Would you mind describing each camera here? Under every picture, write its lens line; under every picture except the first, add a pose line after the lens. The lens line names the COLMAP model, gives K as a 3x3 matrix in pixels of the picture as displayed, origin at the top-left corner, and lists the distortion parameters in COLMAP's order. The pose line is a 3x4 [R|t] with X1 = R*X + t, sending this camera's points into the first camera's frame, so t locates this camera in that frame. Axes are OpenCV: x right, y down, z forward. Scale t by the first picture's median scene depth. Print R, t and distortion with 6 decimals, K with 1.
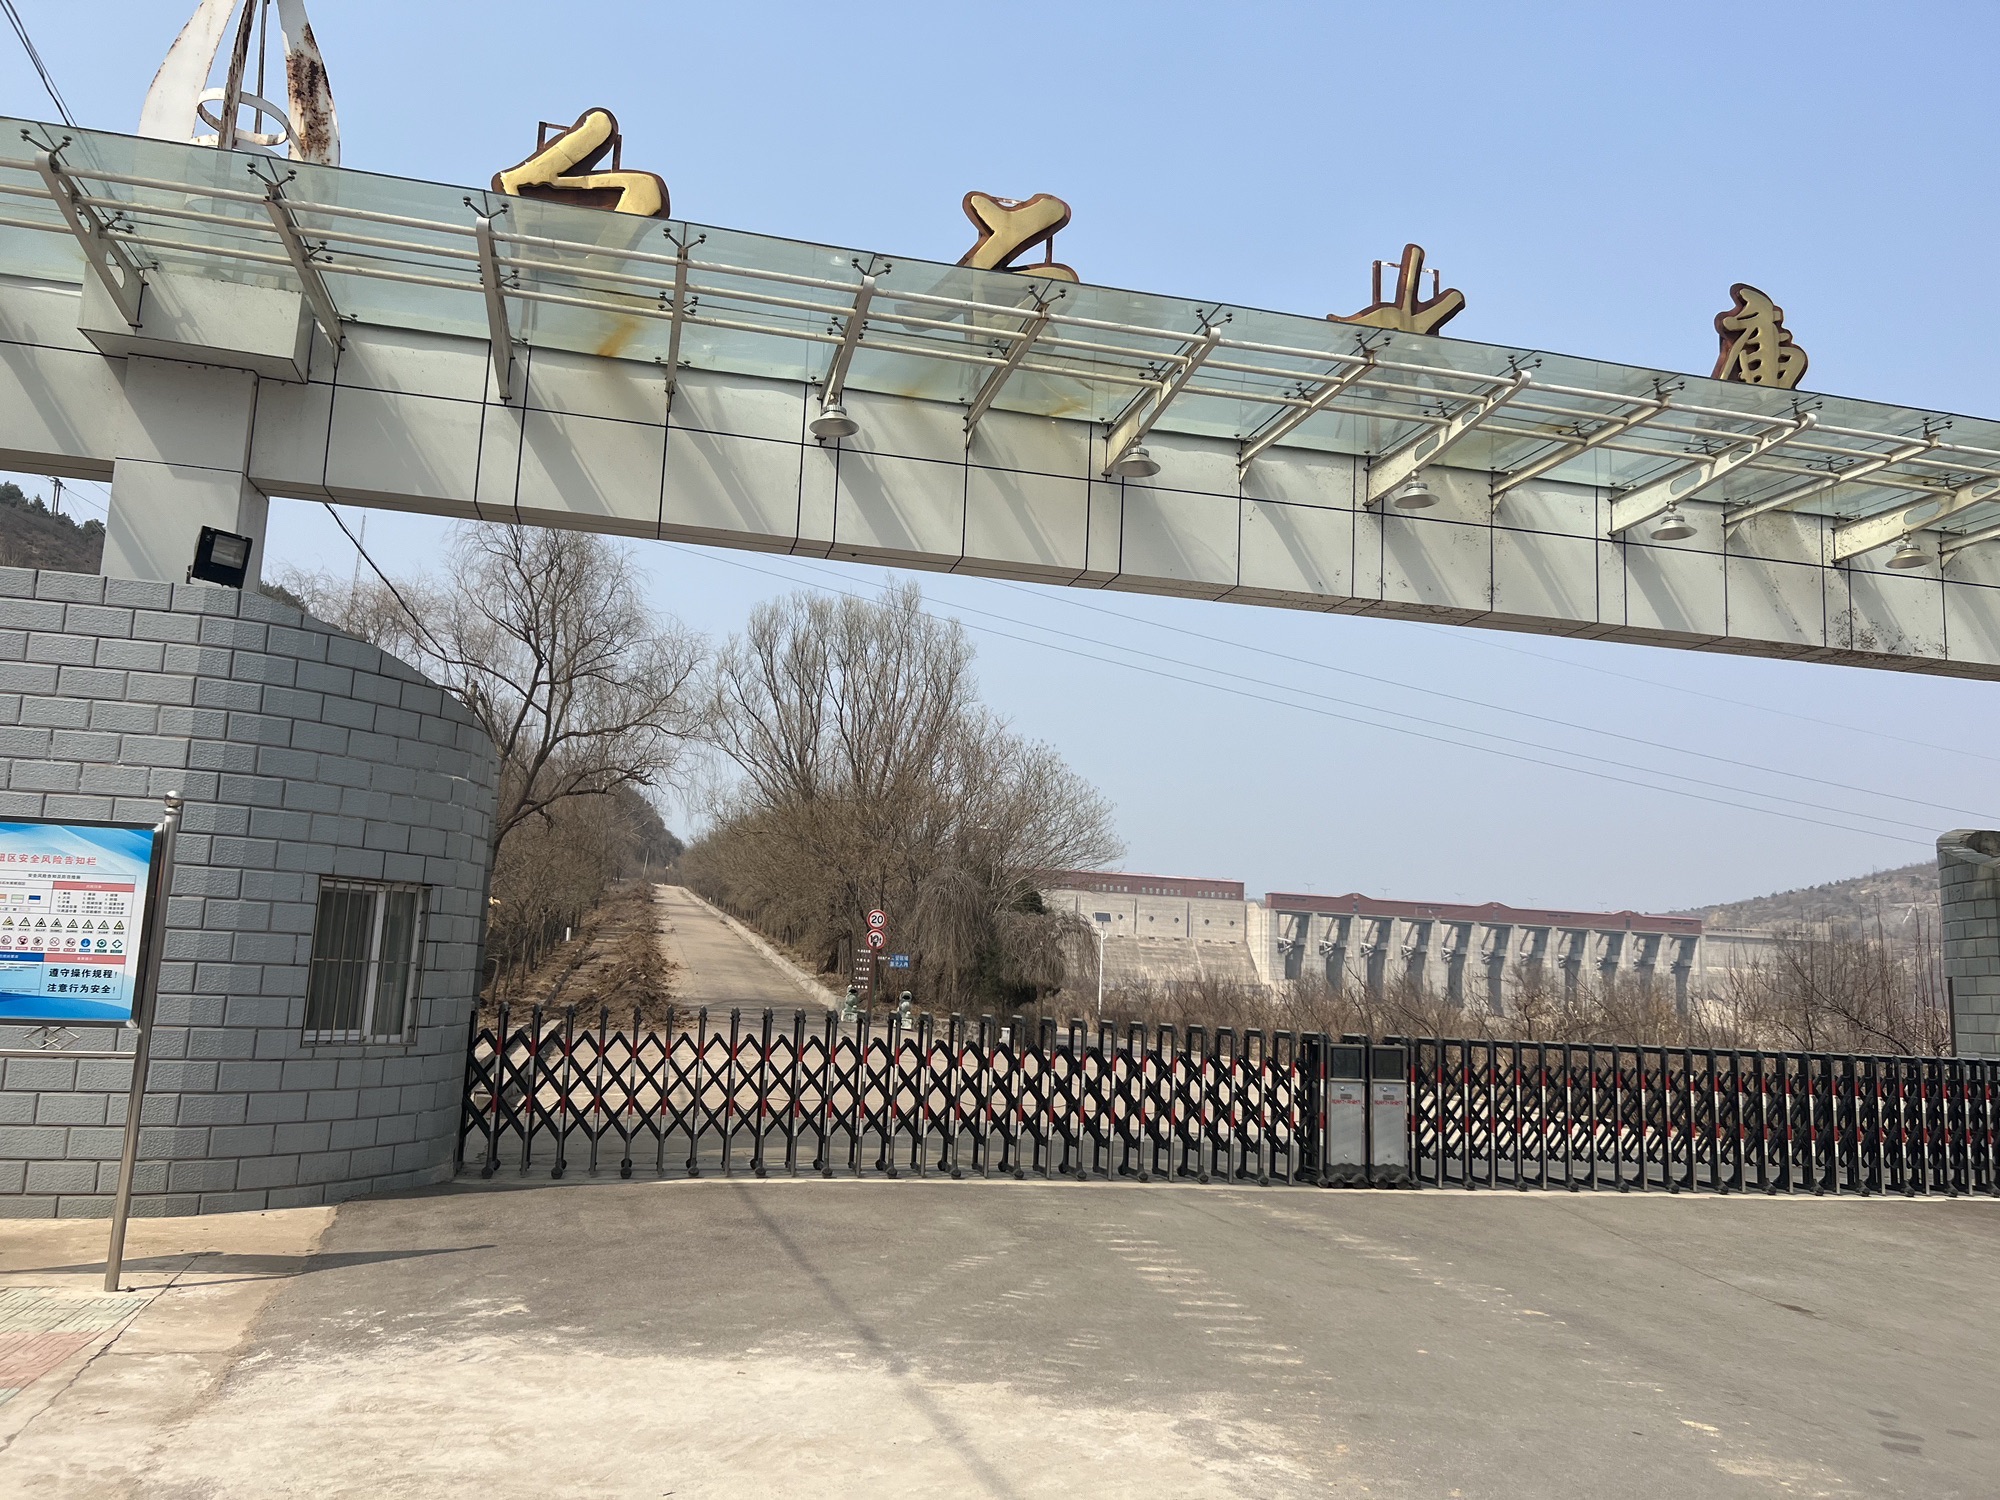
lens RADIAL K [[1463.0, 0, 1009.2], [0, 1463.0, 755.5], [0, 0, 1]] dist [-0.008260, -0.005490]
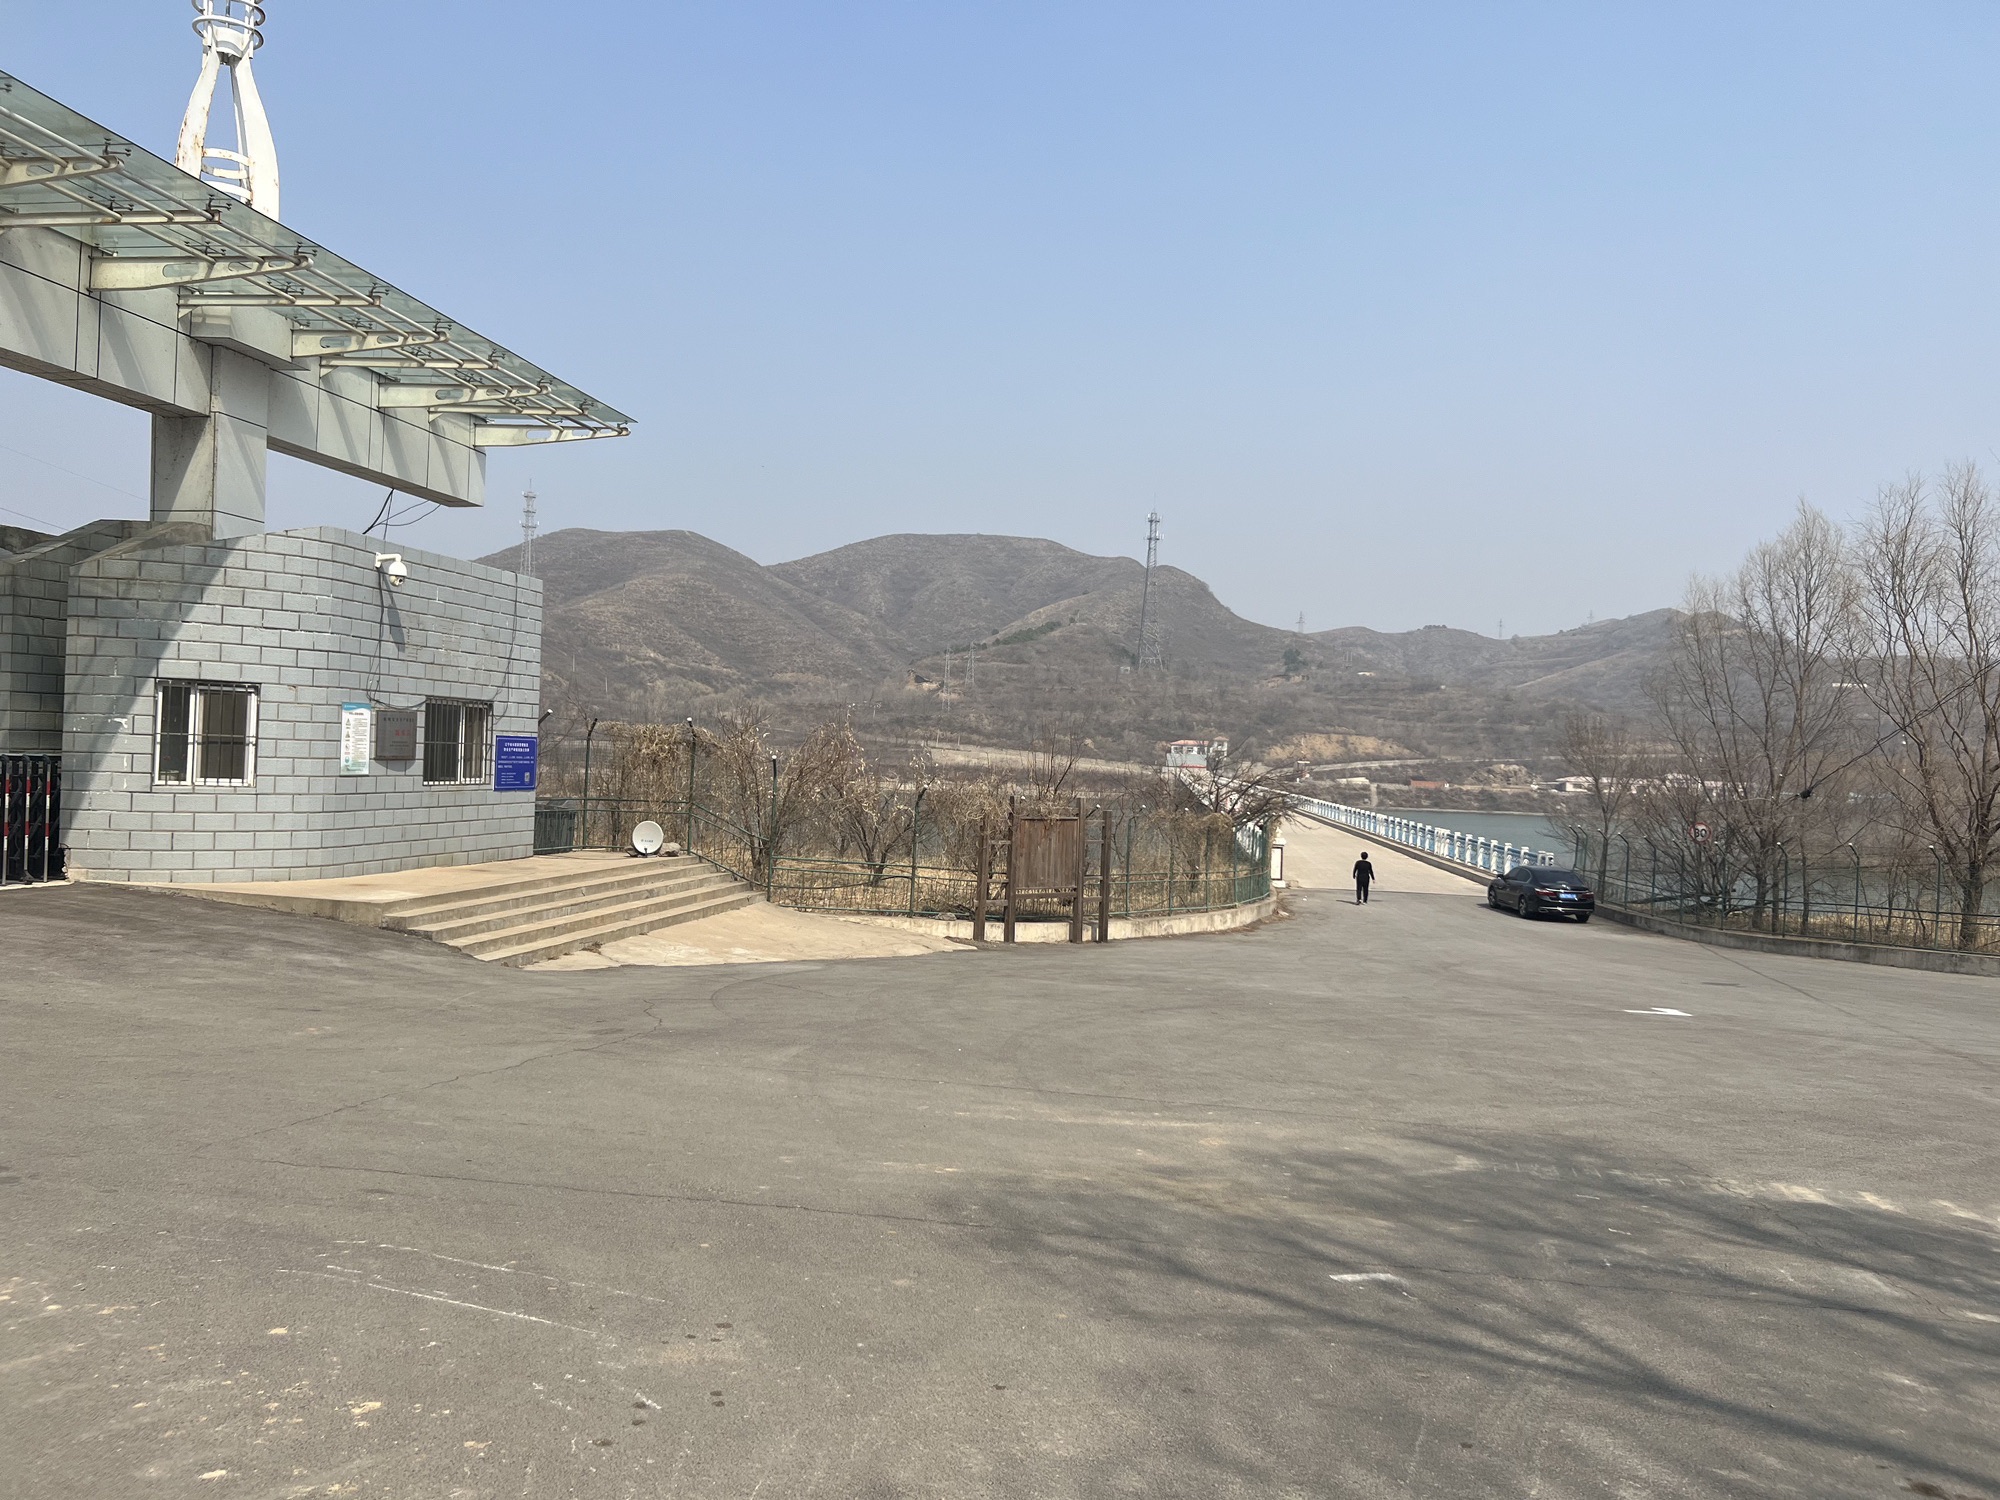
lens RADIAL K [[1463.0, 0, 1013.2], [0, 1463.0, 755.0], [0, 0, 1]] dist [-0.008260, -0.005490]
pose [[0.368642, -0.036406, 0.928858, -0.408116], [-0.155018, 0.982833, 0.100044, -0.032315], [-0.916555, -0.180871, 0.356670, -0.085716]]
